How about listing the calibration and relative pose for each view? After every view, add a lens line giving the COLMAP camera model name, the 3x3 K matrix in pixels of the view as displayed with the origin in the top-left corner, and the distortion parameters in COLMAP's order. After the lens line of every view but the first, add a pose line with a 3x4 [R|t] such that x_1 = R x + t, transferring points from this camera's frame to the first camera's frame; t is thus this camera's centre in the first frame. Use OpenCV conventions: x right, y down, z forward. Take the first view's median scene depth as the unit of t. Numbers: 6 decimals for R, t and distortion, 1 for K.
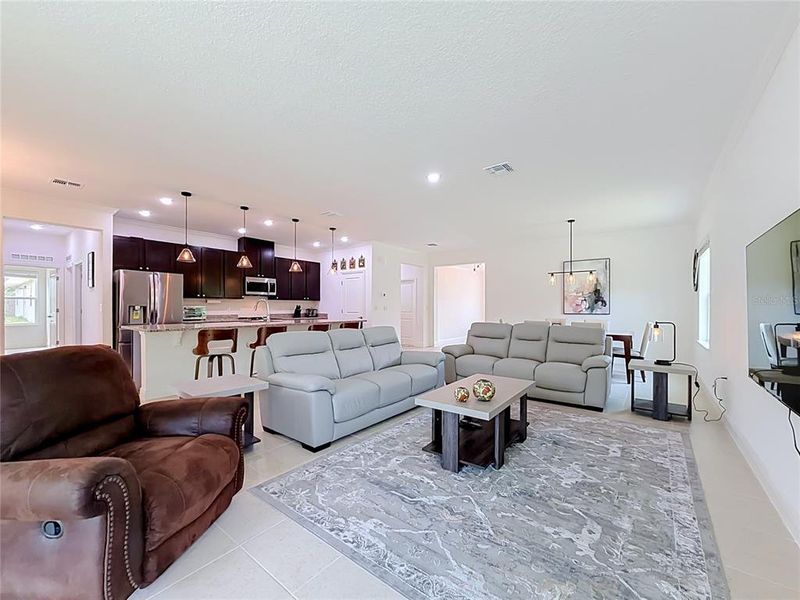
lens RADIAL K [[324.7, 0, 398.3], [0, 324.7, 307.6], [0, 0, 1]] dist [-0.000931, 0.000343]
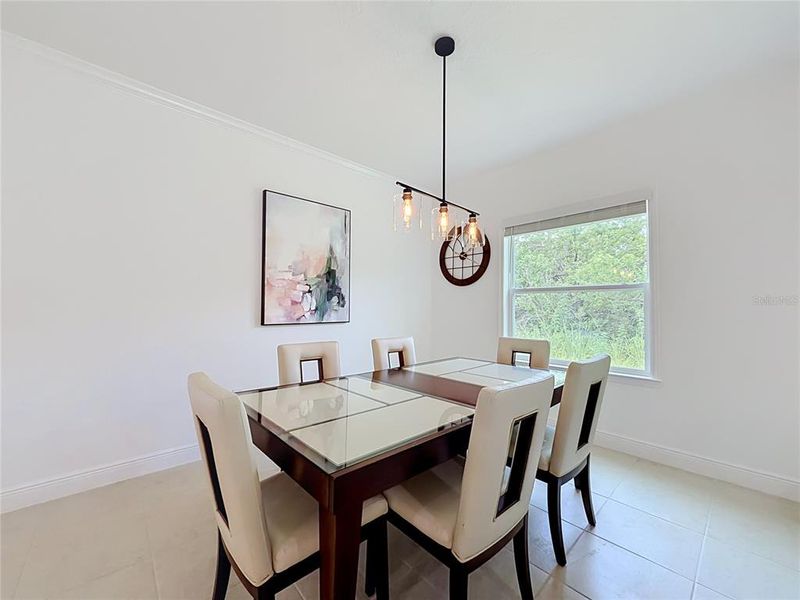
lens RADIAL K [[324.7, 0, 398.5], [0, 324.7, 301.4], [0, 0, 1]] dist [-0.000931, 0.000343]
pose [[0.169896, 0.019570, 0.985268, 0.169329], [-0.002578, 0.999808, -0.019414, -0.002330], [-0.985459, 0.000758, 0.169914, 0.813610]]
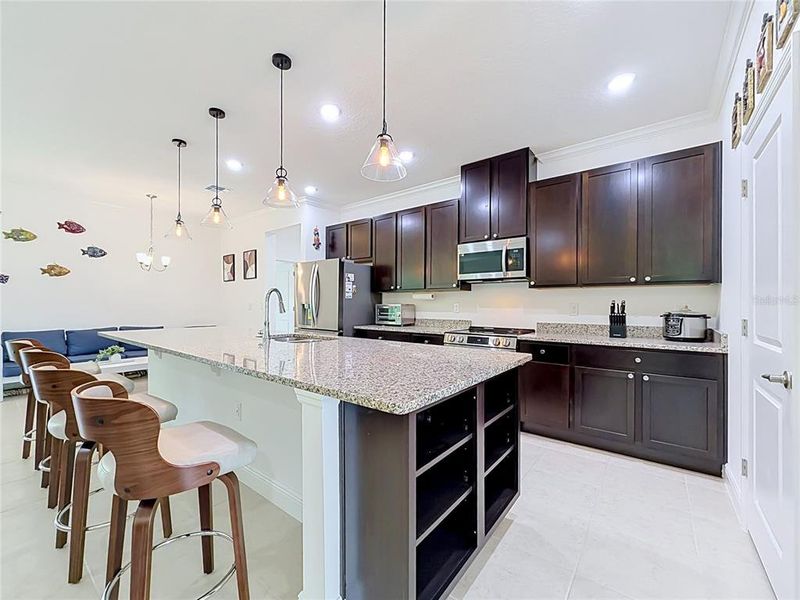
lens RADIAL K [[324.7, 0, 399.1], [0, 324.7, 304.9], [0, 0, 1]] dist [-0.000931, 0.000343]
pose [[0.006311, -0.001459, -0.999979, 0.028219], [-0.007147, 0.999973, -0.001504, -0.002146], [0.999955, 0.007156, 0.006301, 0.922903]]
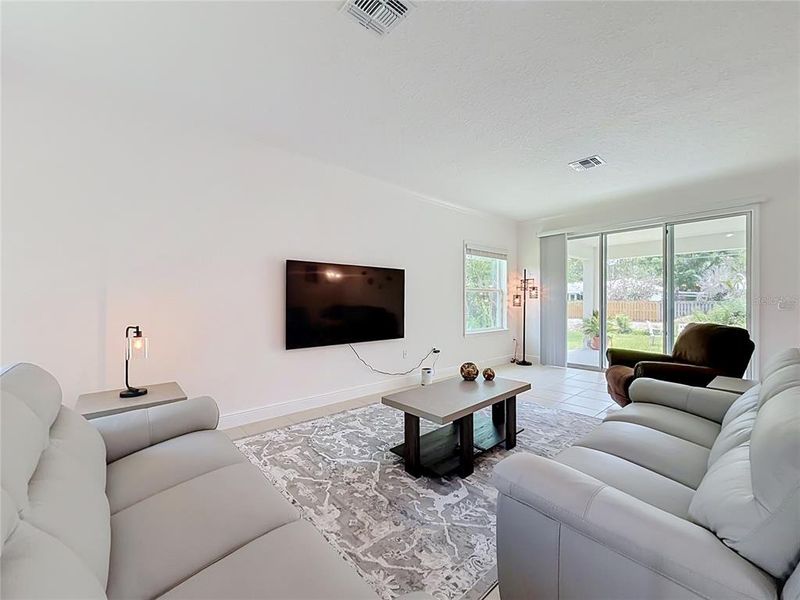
lens RADIAL K [[324.7, 0, 398.7], [0, 324.7, 301.6], [0, 0, 1]] dist [-0.000931, 0.000343]
pose [[-0.982430, -0.001190, 0.186625, 0.100047], [-0.000516, 0.999993, 0.003661, -0.002874], [-0.186628, 0.003500, -0.982424, 0.750425]]
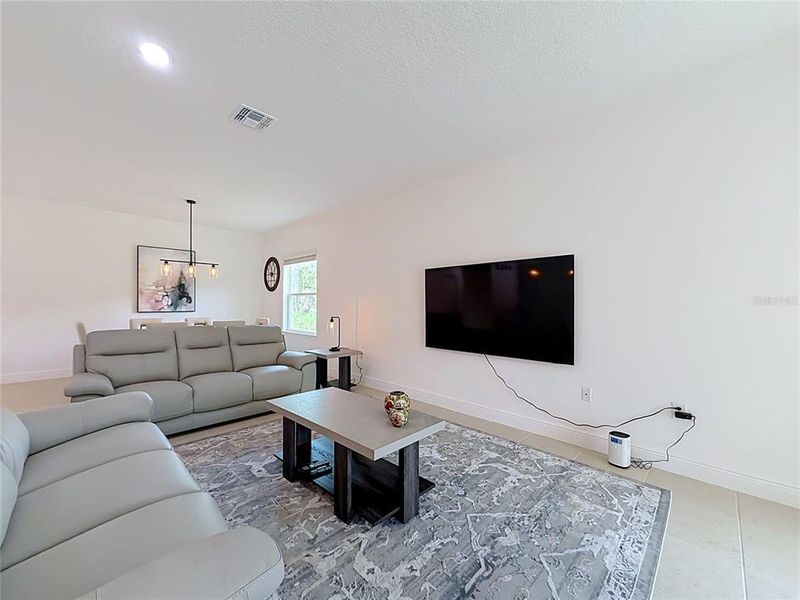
lens RADIAL K [[324.7, 0, 399.3], [0, 324.7, 304.2], [0, 0, 1]] dist [-0.000931, 0.000343]
pose [[0.115975, 0.000010, 0.993252, -0.195784], [-0.002865, 0.999996, 0.000325, -0.002653], [-0.993248, -0.002883, 0.115974, 0.302038]]
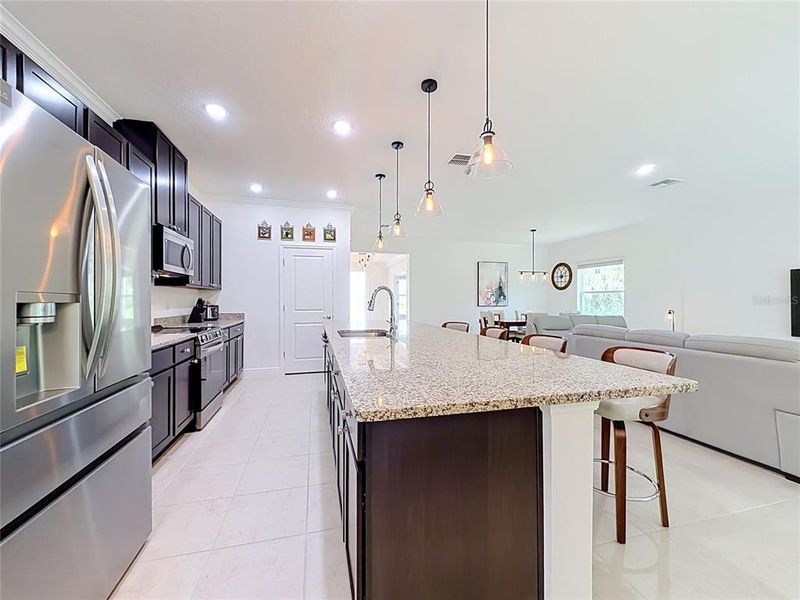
lens RADIAL K [[324.7, 0, 395.2], [0, 324.7, 298.2], [0, 0, 1]] dist [-0.000931, 0.000343]
pose [[0.612056, 0.002622, 0.790810, -0.620413], [0.004275, 0.999969, -0.006624, -0.003749], [-0.790803, 0.007434, 0.612026, 0.545605]]
